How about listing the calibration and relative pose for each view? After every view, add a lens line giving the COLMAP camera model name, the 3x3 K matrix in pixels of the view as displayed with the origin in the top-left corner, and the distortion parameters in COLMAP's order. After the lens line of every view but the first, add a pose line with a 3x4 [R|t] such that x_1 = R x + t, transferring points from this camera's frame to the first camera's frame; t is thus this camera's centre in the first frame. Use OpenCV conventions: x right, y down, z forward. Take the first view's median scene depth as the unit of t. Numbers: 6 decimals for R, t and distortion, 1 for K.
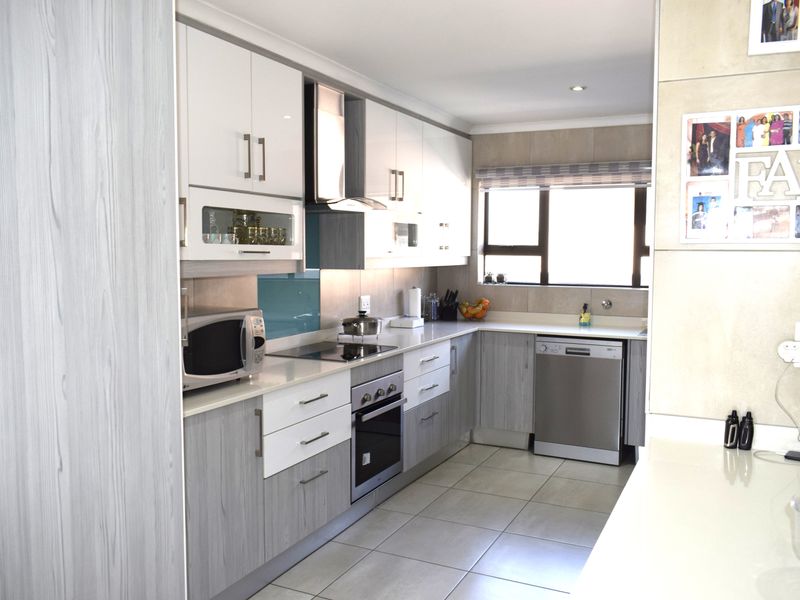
lens RADIAL K [[692.3, 0, 398.7], [0, 692.3, 301.1], [0, 0, 1]] dist [-0.010379, 0.004546]
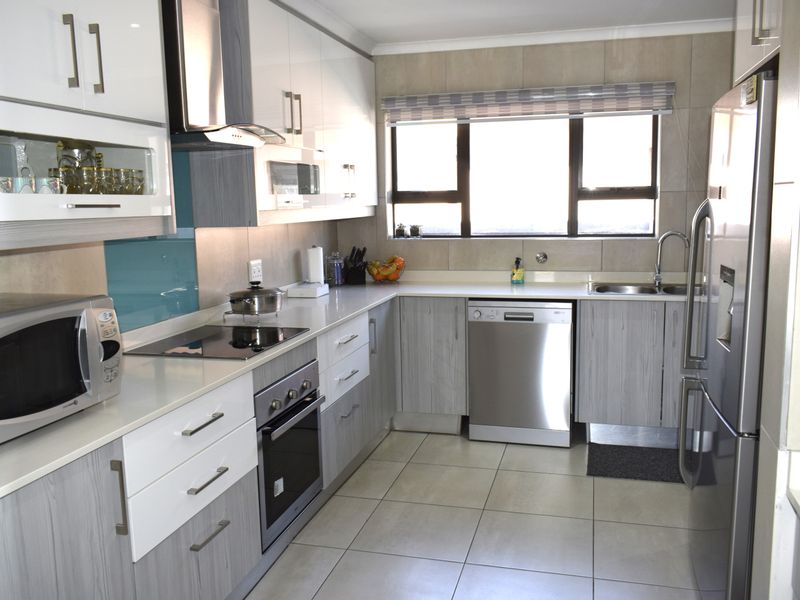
lens RADIAL K [[692.3, 0, 398.2], [0, 692.3, 297.5], [0, 0, 1]] dist [-0.010379, 0.004546]
pose [[0.981466, -0.051739, 0.184518, -0.039370], [0.039832, 0.996913, 0.067663, -0.013223], [-0.187449, -0.059060, 0.980497, 0.226775]]
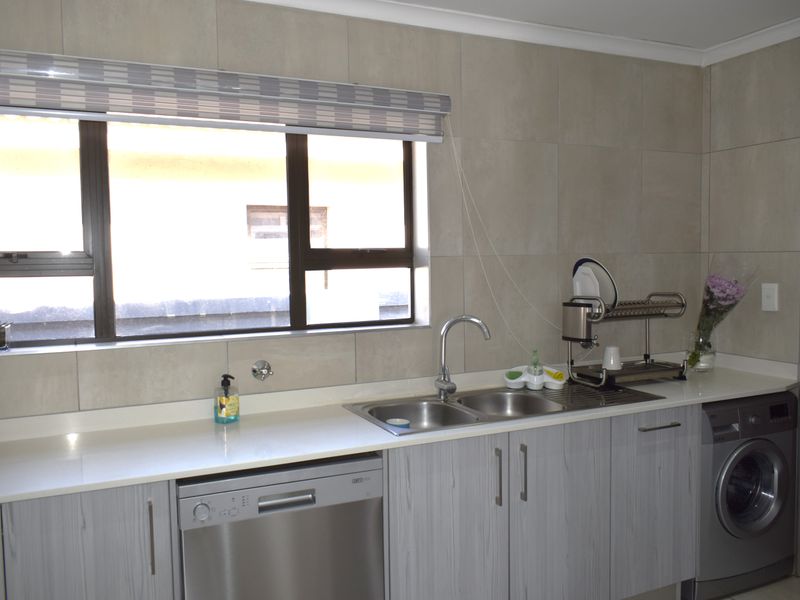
lens RADIAL K [[692.3, 0, 404.6], [0, 692.3, 301.8], [0, 0, 1]] dist [-0.010379, 0.004546]
pose [[0.609566, -0.073502, 0.789320, -0.023382], [0.079021, 0.996367, 0.031756, -0.060018], [-0.788787, 0.043015, 0.613160, 0.730925]]
